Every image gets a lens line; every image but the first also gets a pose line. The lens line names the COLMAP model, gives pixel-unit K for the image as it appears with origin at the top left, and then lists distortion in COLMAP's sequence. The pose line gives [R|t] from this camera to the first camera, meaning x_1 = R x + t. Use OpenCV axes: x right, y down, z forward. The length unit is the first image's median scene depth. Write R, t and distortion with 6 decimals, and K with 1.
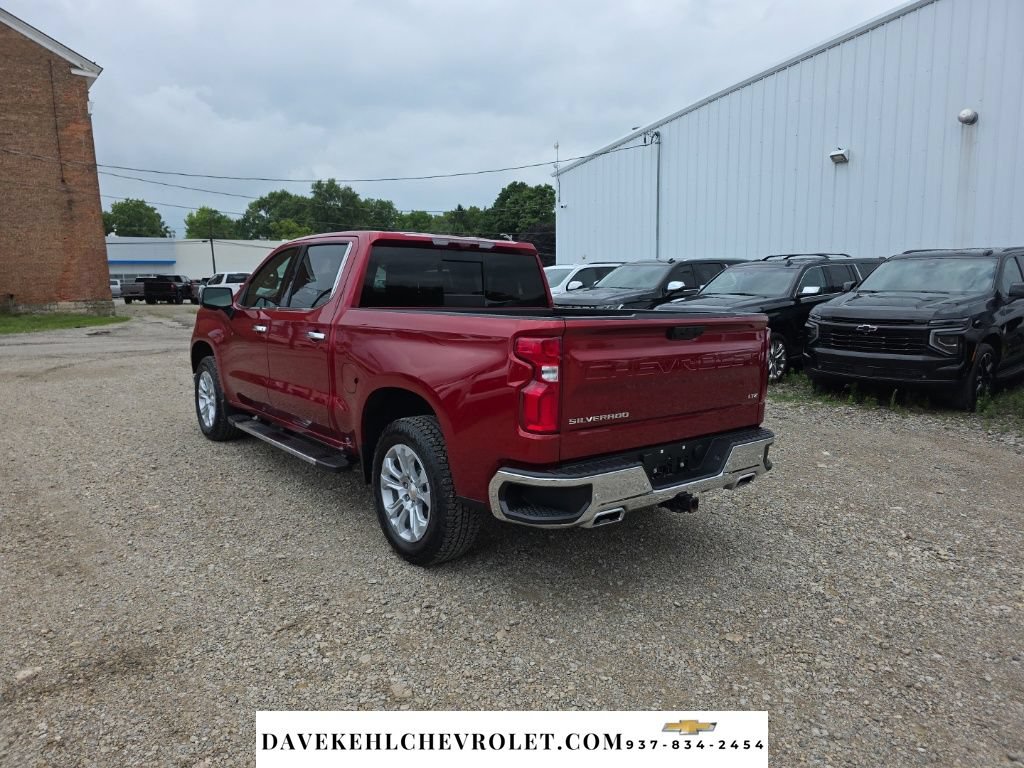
lens RADIAL K [[717.2, 0, 518.1], [0, 717.2, 381.6], [0, 0, 1]] dist [0.024576, -0.030113]
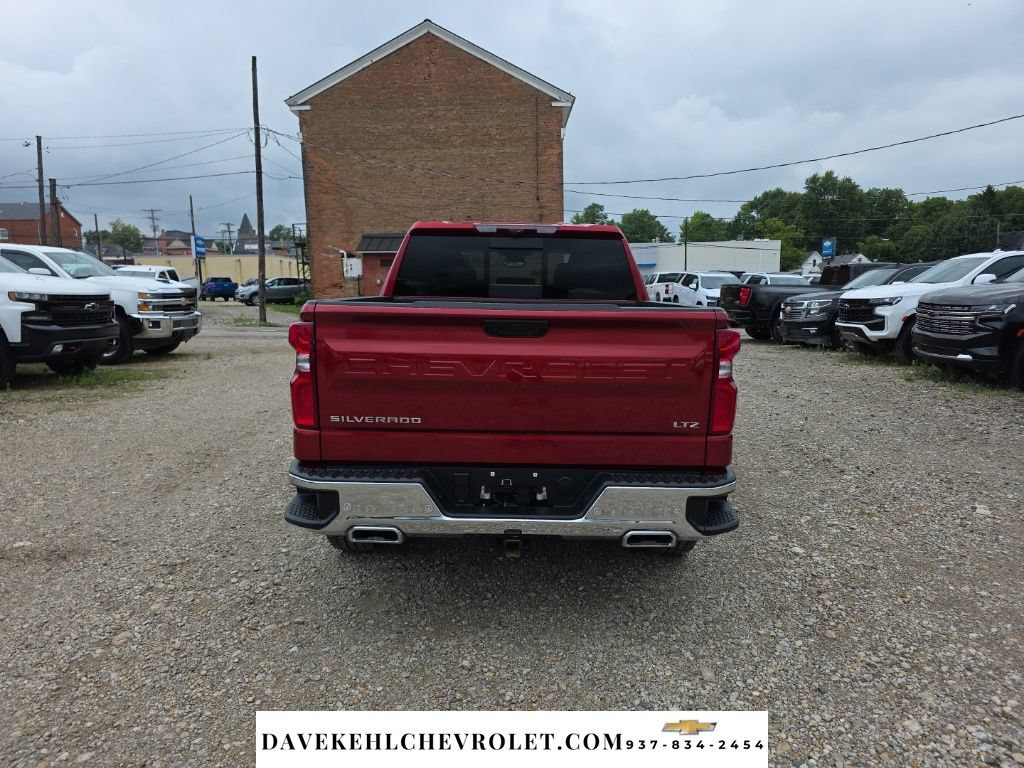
lens RADIAL K [[717.2, 0, 512.9], [0, 717.2, 387.2], [0, 0, 1]] dist [0.024576, -0.030113]
pose [[0.760914, 0.084135, -0.643374, 0.126671], [-0.080787, 0.996127, 0.034720, -0.005026], [0.643803, 0.025557, 0.764764, 0.070060]]
